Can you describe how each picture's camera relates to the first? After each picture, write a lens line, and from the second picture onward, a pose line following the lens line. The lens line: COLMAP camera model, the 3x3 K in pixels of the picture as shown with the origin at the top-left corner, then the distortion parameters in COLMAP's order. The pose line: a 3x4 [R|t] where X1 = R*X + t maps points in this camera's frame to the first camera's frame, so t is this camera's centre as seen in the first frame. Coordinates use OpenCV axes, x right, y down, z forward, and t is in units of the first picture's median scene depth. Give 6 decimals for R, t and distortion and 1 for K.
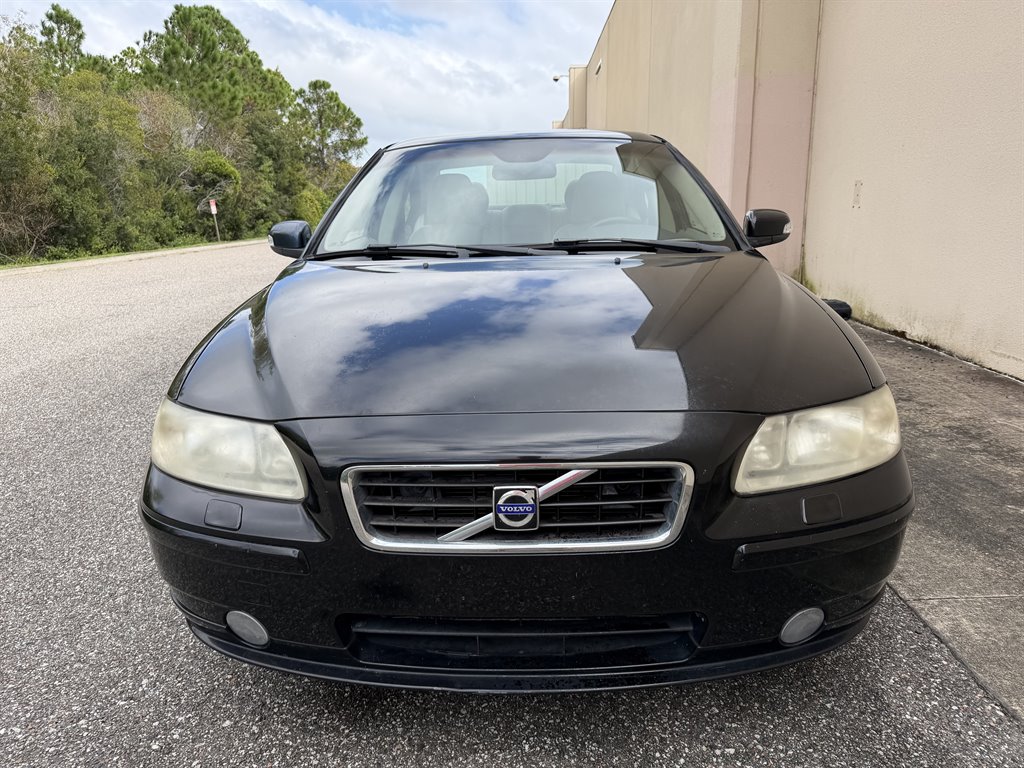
lens RADIAL K [[720.2, 0, 513.2], [0, 720.2, 379.6], [0, 0, 1]] dist [0.009430, -0.017678]
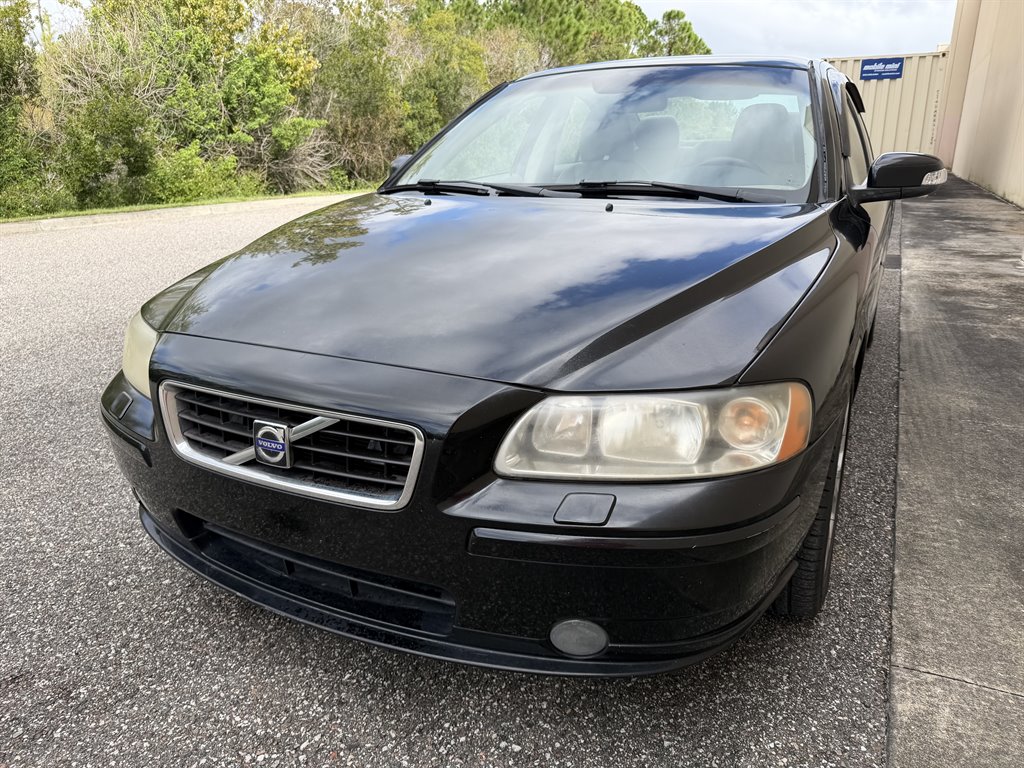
lens RADIAL K [[720.2, 0, 526.5], [0, 720.2, 387.4], [0, 0, 1]] dist [0.009430, -0.017678]
pose [[0.905580, 0.151525, -0.396187, 0.443128], [-0.115293, 0.986783, 0.113874, -0.035218], [0.408205, -0.057444, 0.911081, 0.137103]]
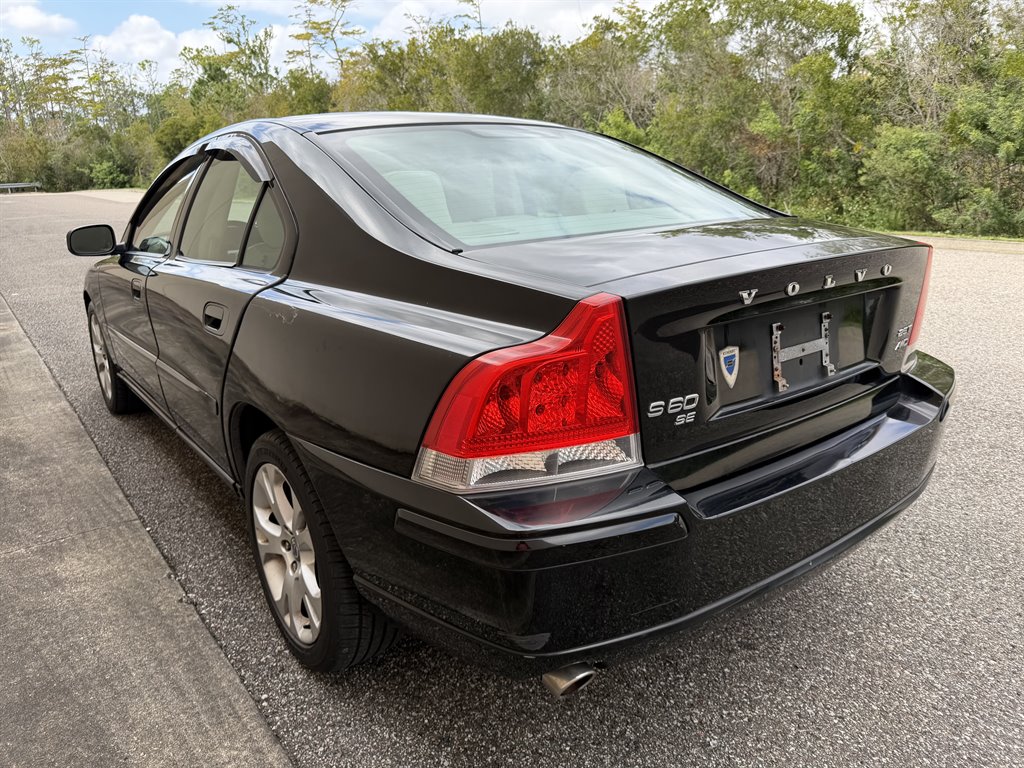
lens RADIAL K [[720.2, 0, 511.1], [0, 720.2, 384.9], [0, 0, 1]] dist [0.009430, -0.017678]
pose [[-0.775280, 0.213552, -0.594420, 0.765897], [-0.108834, 0.881866, 0.458768, -0.814112], [0.622170, 0.420366, -0.660452, 3.019685]]
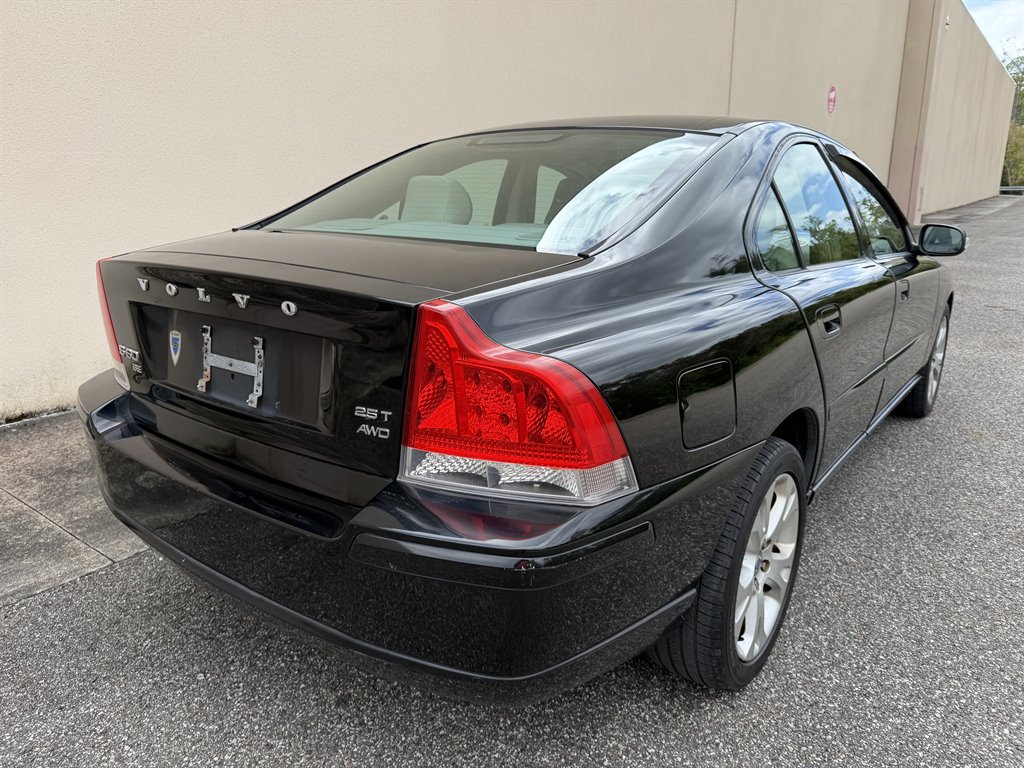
lens RADIAL K [[720.2, 0, 516.8], [0, 720.2, 393.5], [0, 0, 1]] dist [0.009430, -0.017678]
pose [[-0.823432, -0.144464, 0.548716, -0.562985], [0.141134, 0.884509, 0.444664, -0.791367], [-0.549582, 0.443593, -0.707944, 3.066234]]
